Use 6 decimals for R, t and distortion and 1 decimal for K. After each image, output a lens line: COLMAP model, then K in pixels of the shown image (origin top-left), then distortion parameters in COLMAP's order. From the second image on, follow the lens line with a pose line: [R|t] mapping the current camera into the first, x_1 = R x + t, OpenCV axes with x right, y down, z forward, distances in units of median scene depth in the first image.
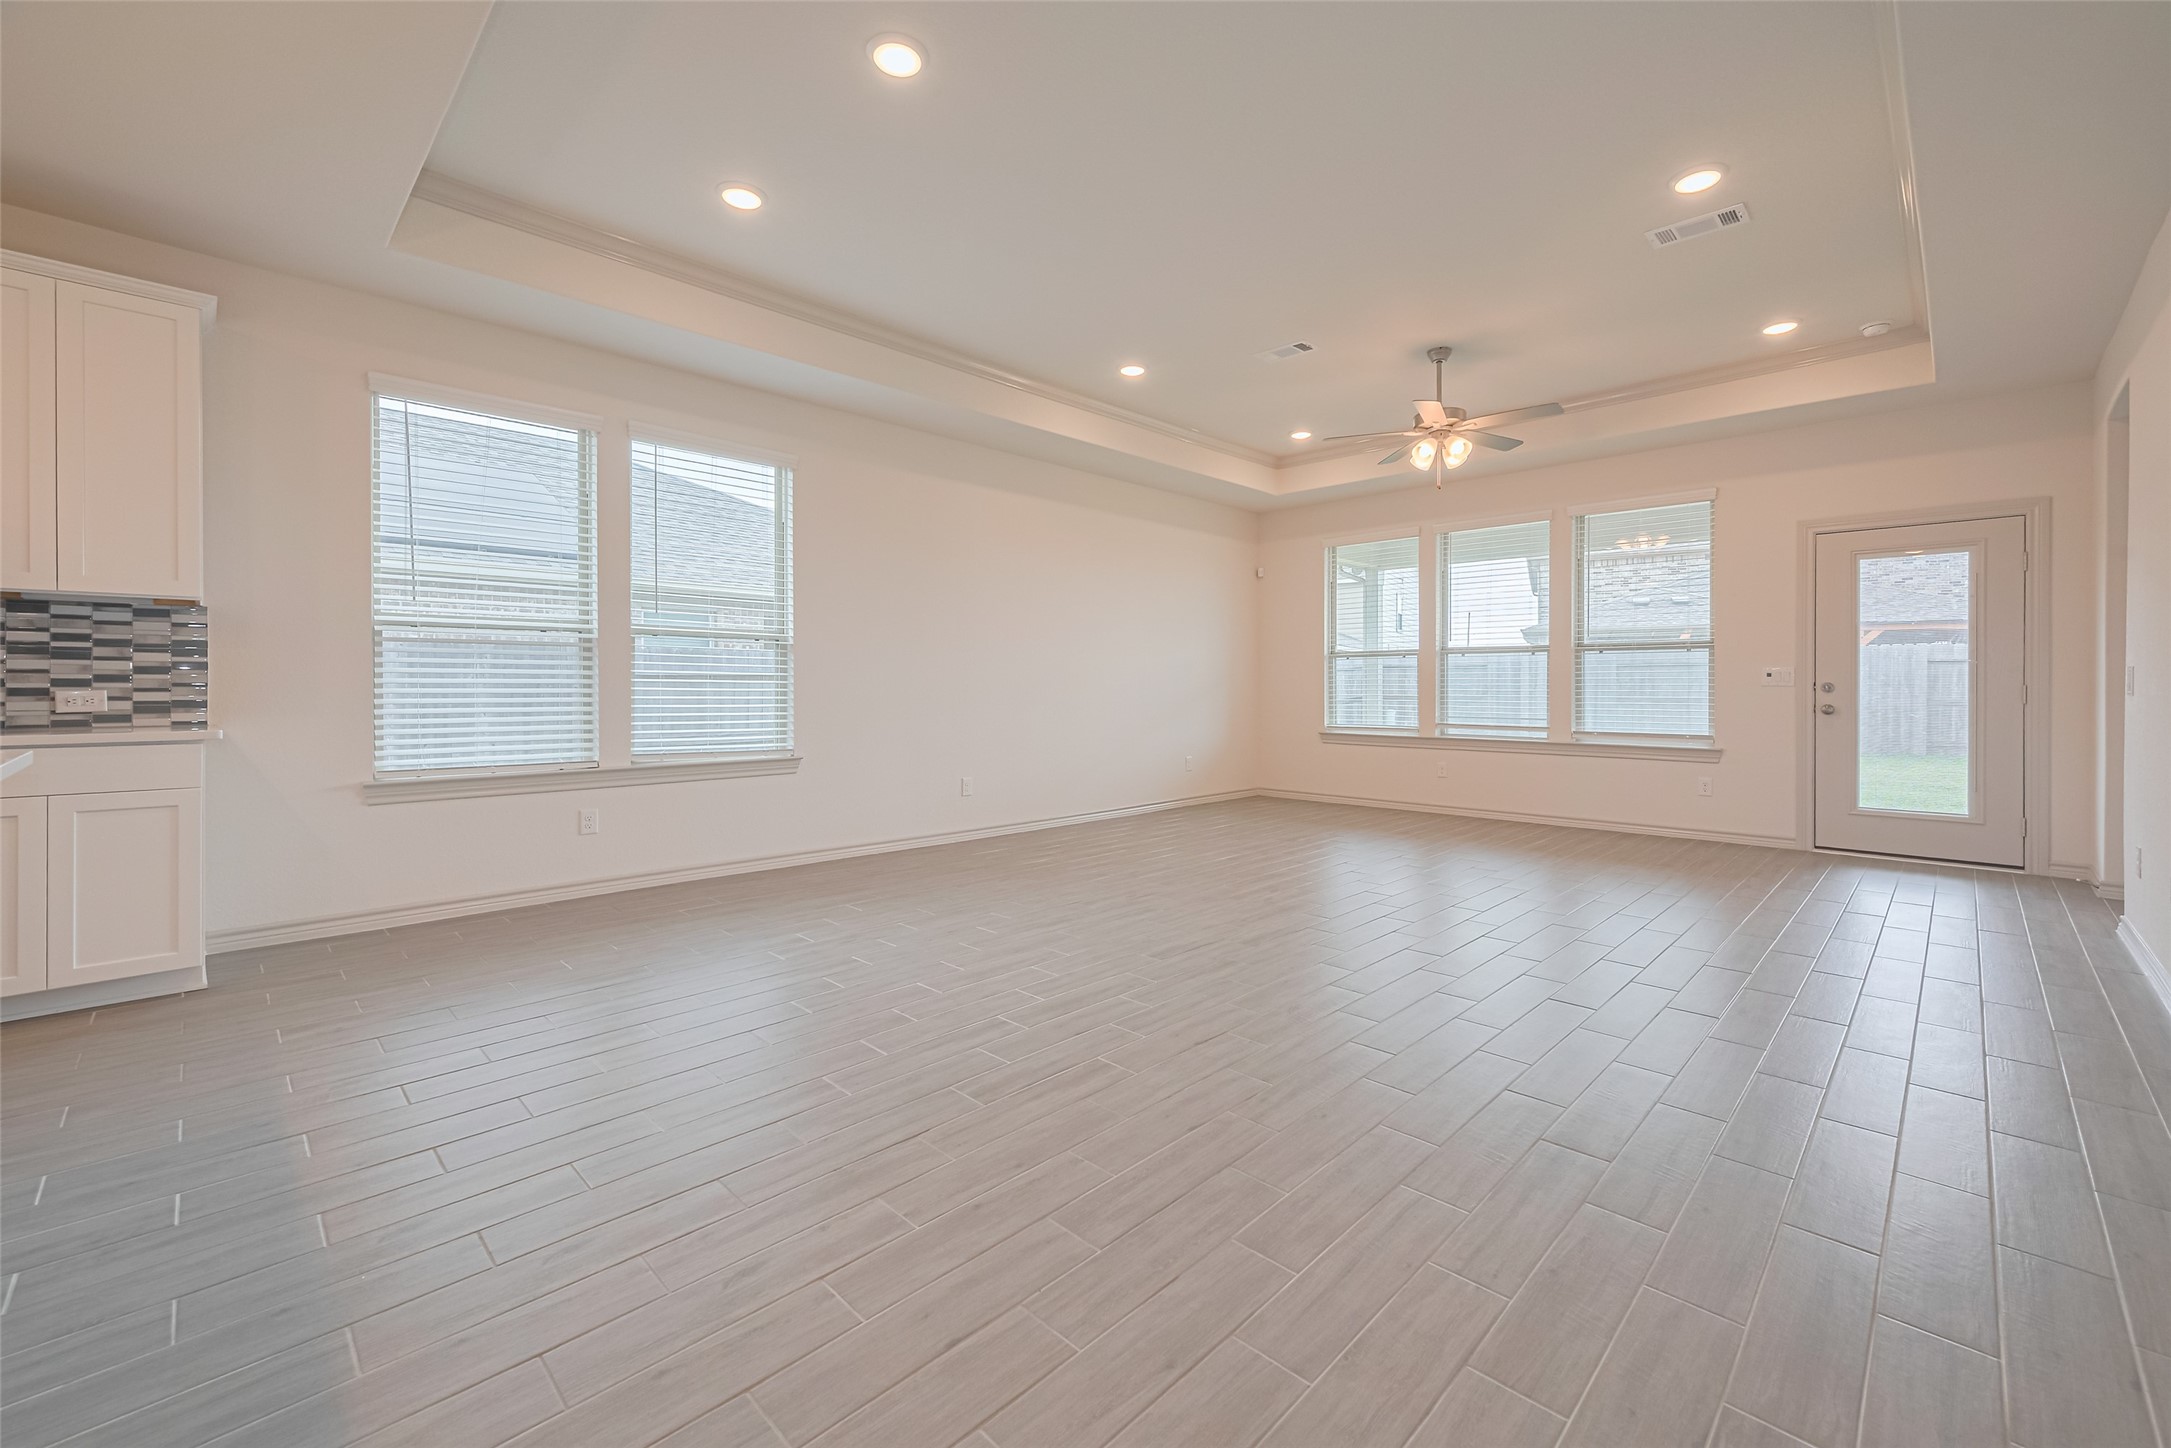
lens RADIAL K [[883.4, 0, 1093.1], [0, 883.4, 689.5], [0, 0, 1]] dist [0.000786, 0.000142]
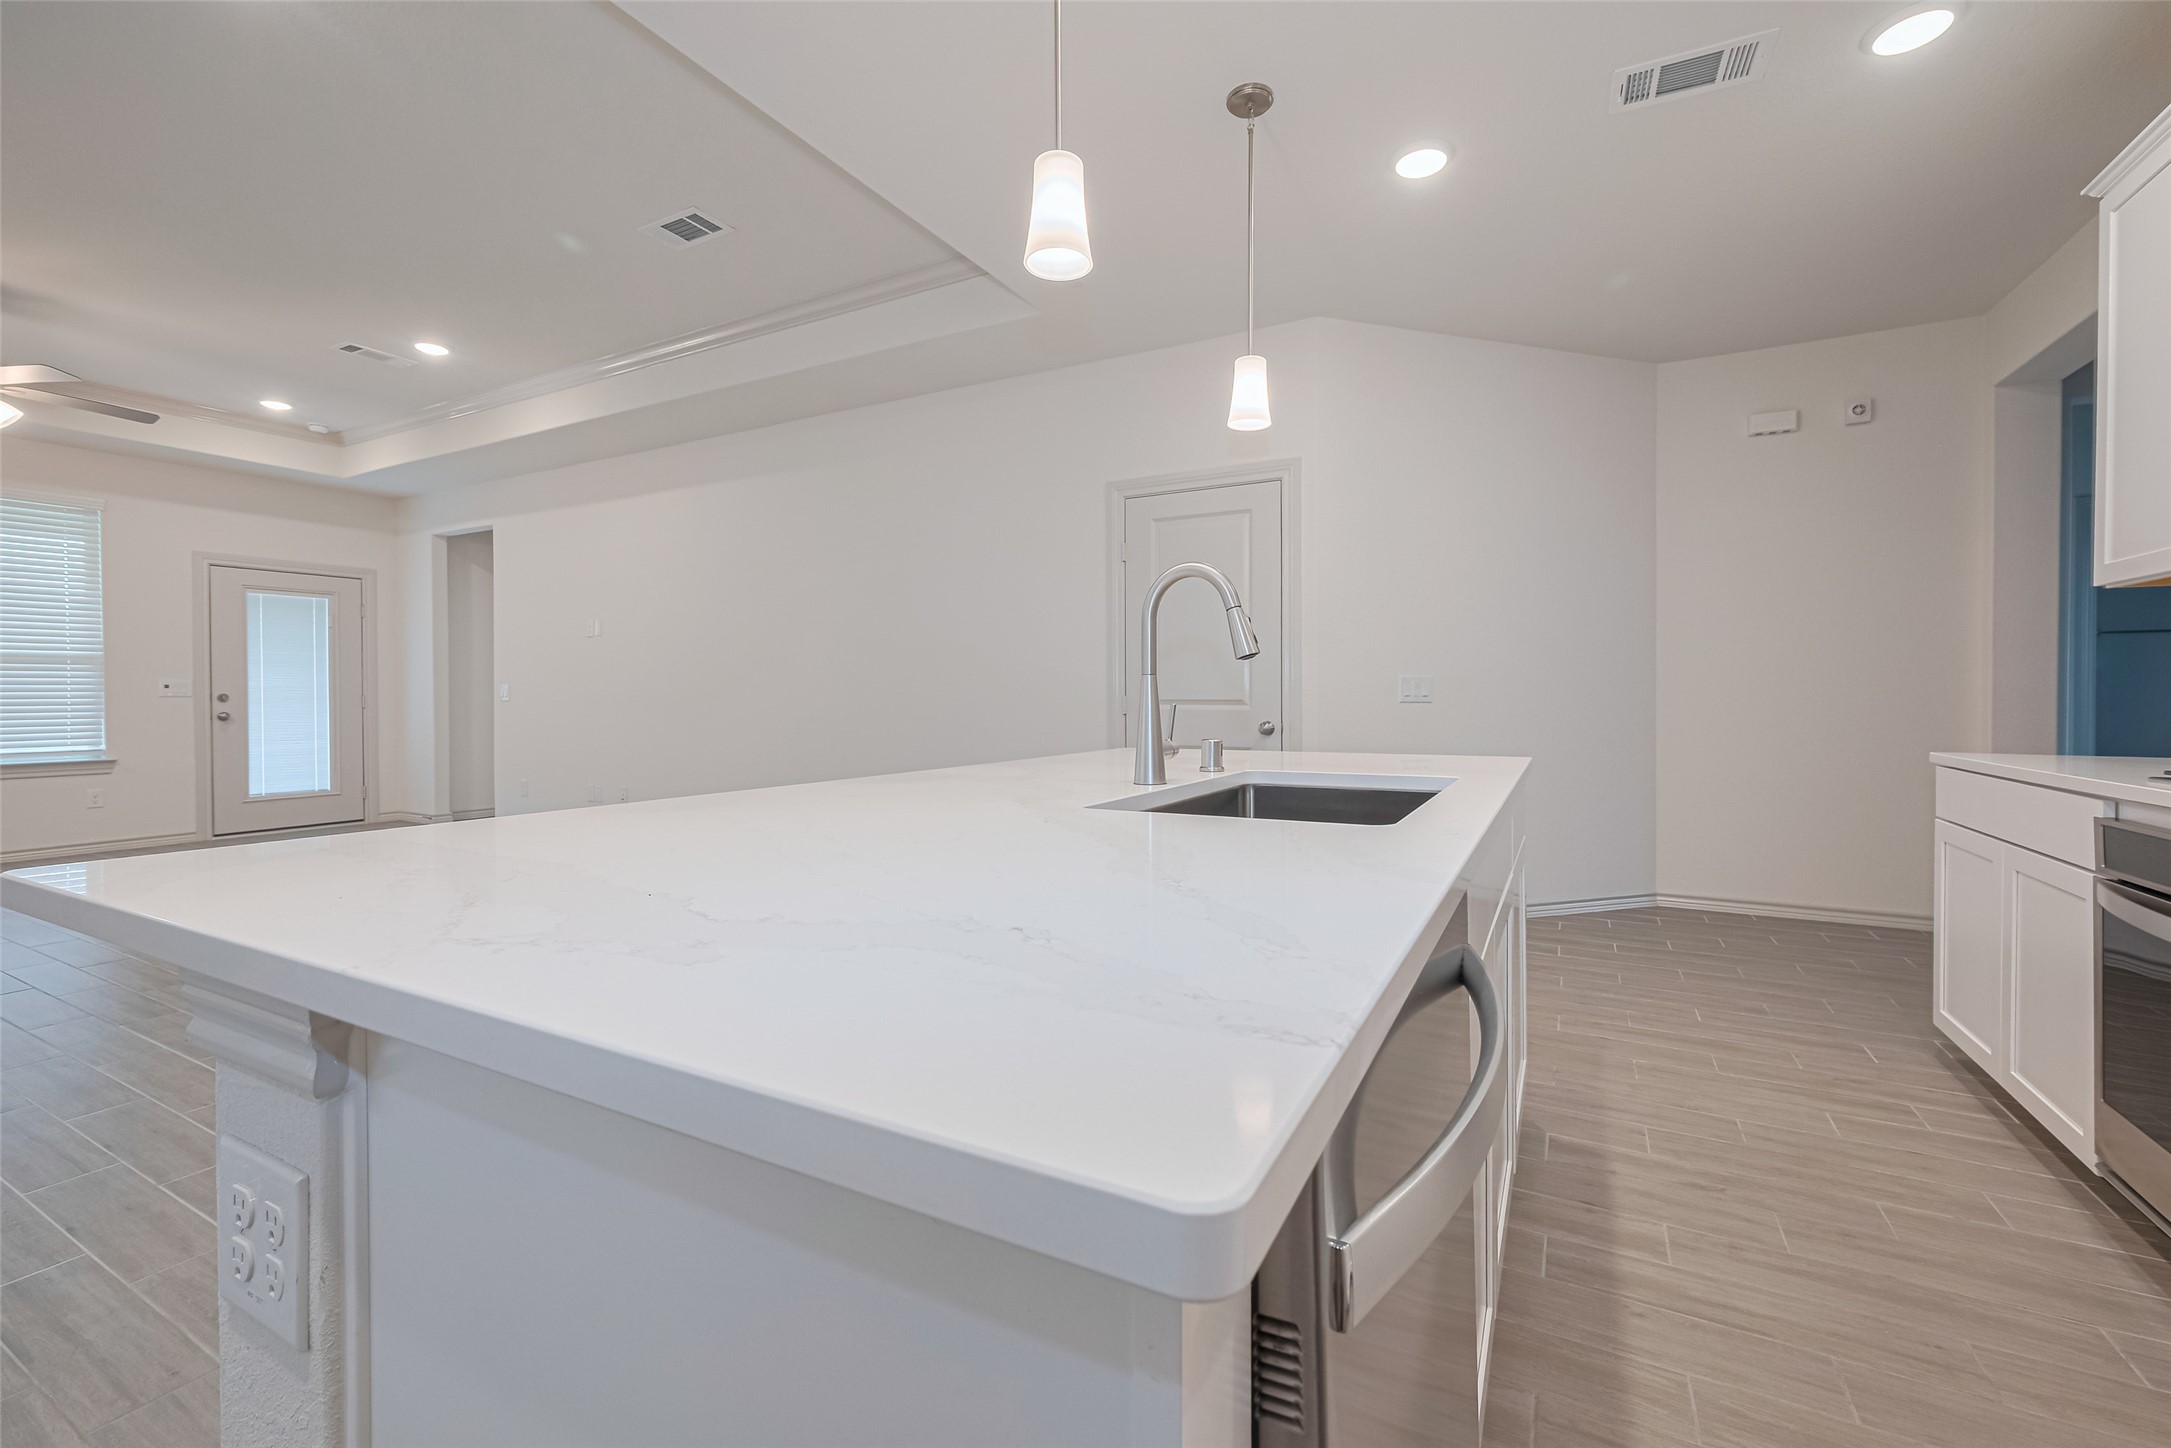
lens RADIAL K [[904.4, 0, 1062.4], [0, 904.4, 693.8], [0, 0, 1]] dist [0.000457, 0.000111]
pose [[-0.265228, -0.000700, 0.964186, -0.723769], [0.006666, 0.999975, 0.002560, -0.003814], [-0.964163, 0.007107, -0.265216, 0.283336]]
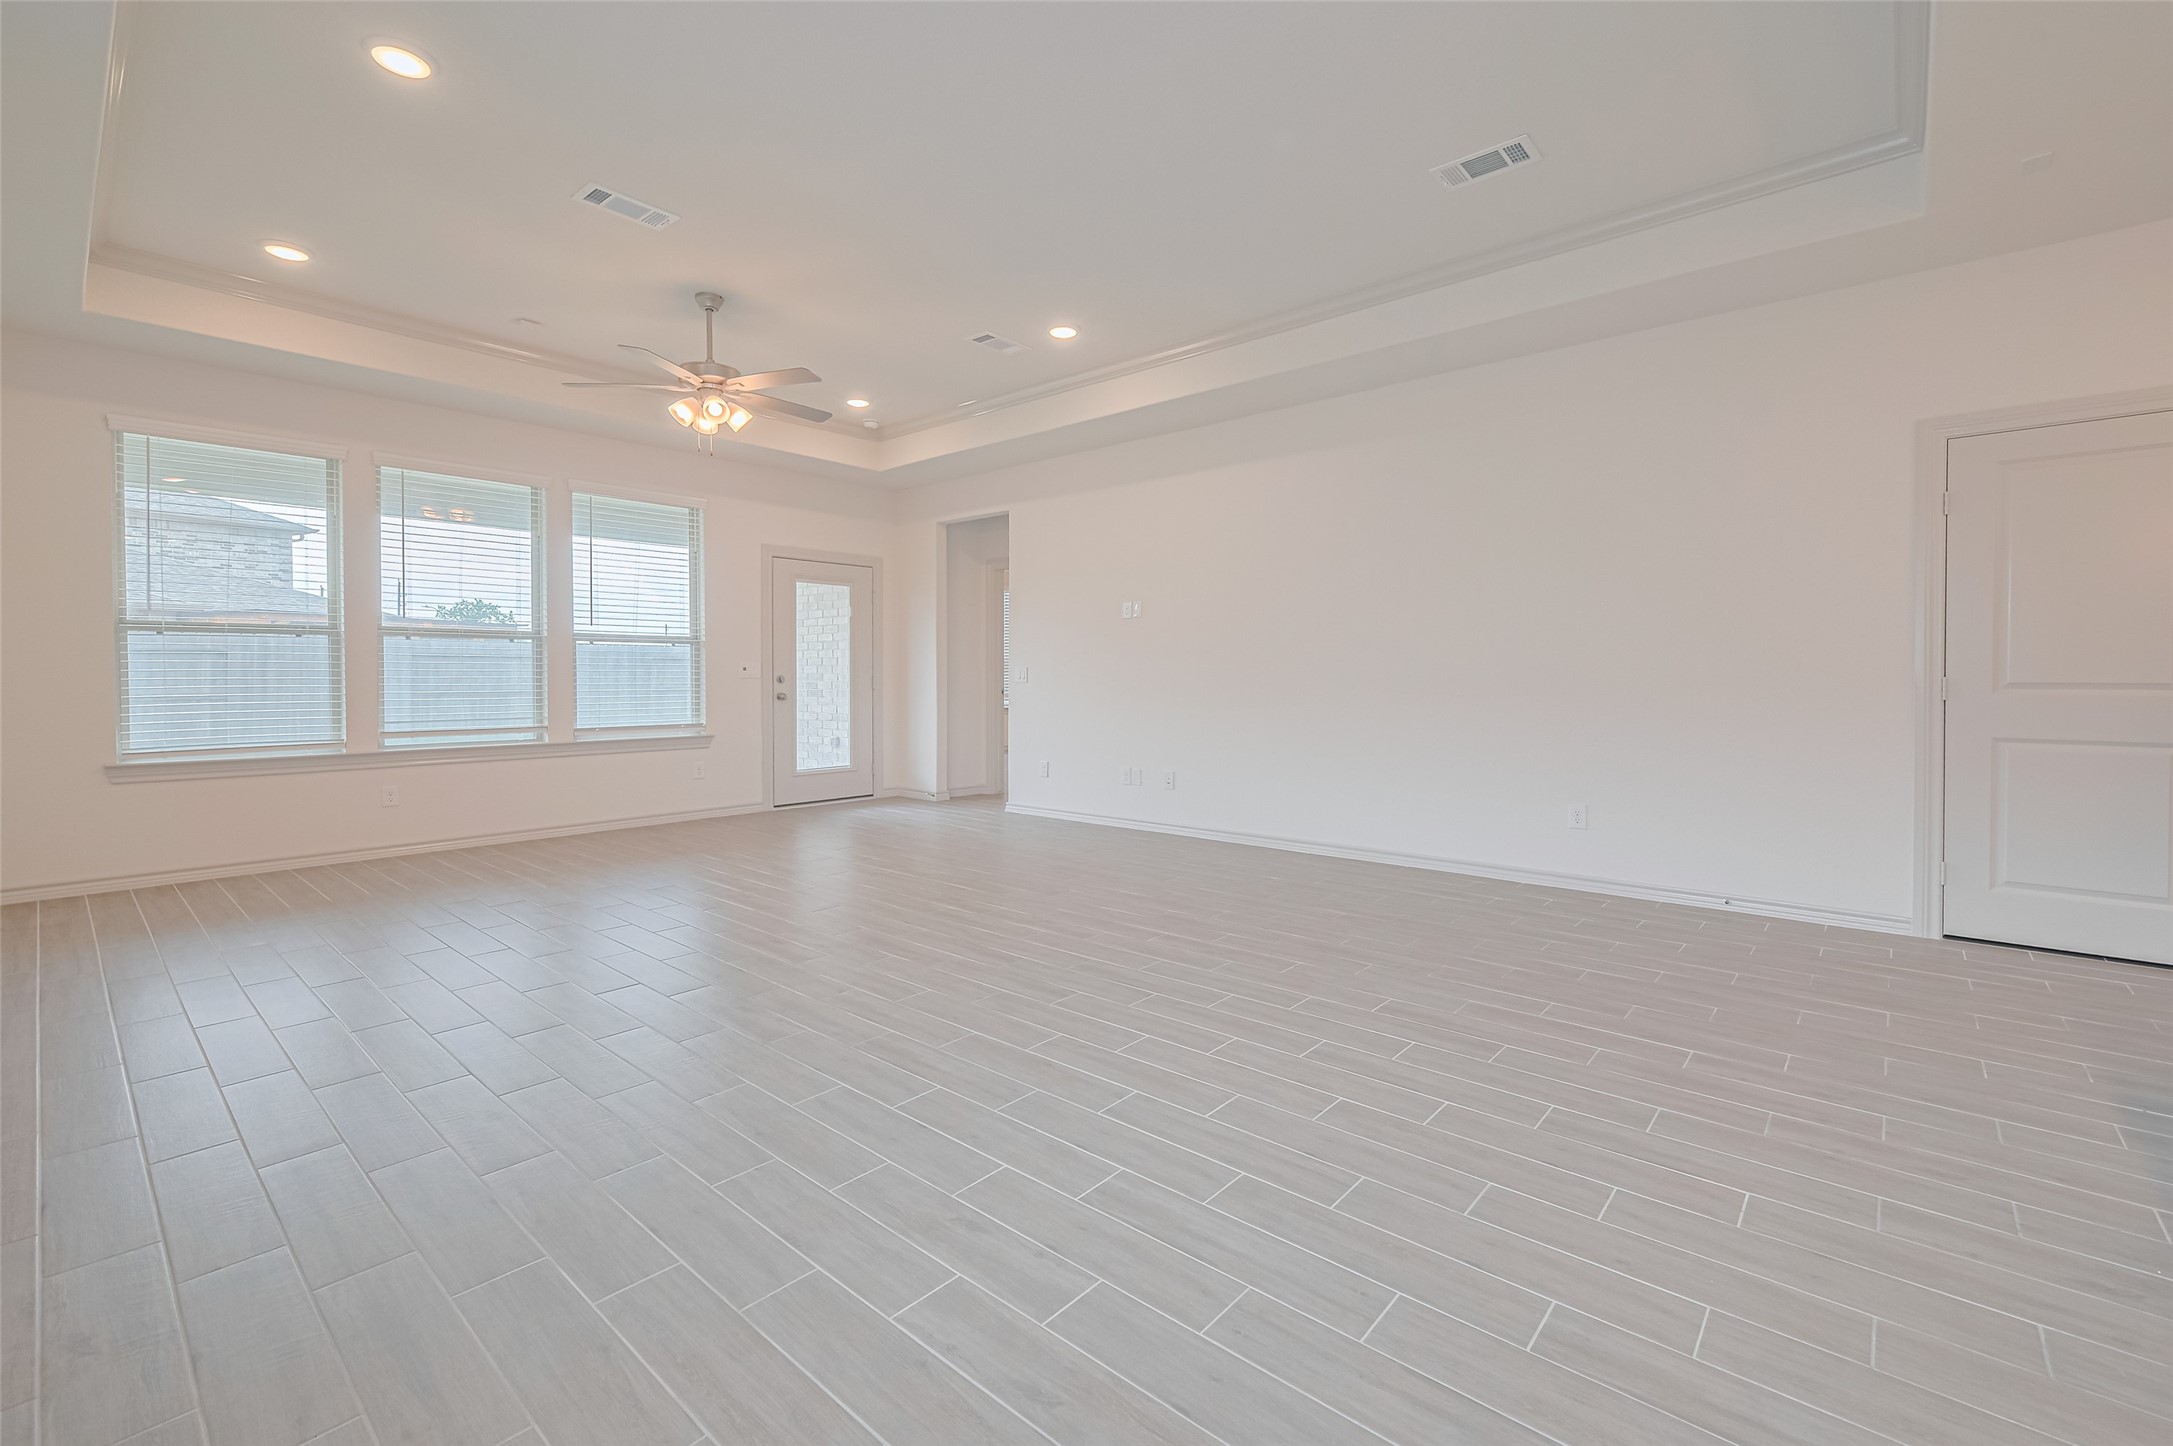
lens RADIAL K [[914.9, 0, 1082.2], [0, 914.9, 682.0], [0, 0, 1]] dist [0.011636, -0.000084]
pose [[-0.055090, -0.007208, 0.998455, -0.590104], [0.006484, 0.999950, 0.007577, -0.006487], [-0.998460, 0.006891, -0.055041, 0.742666]]
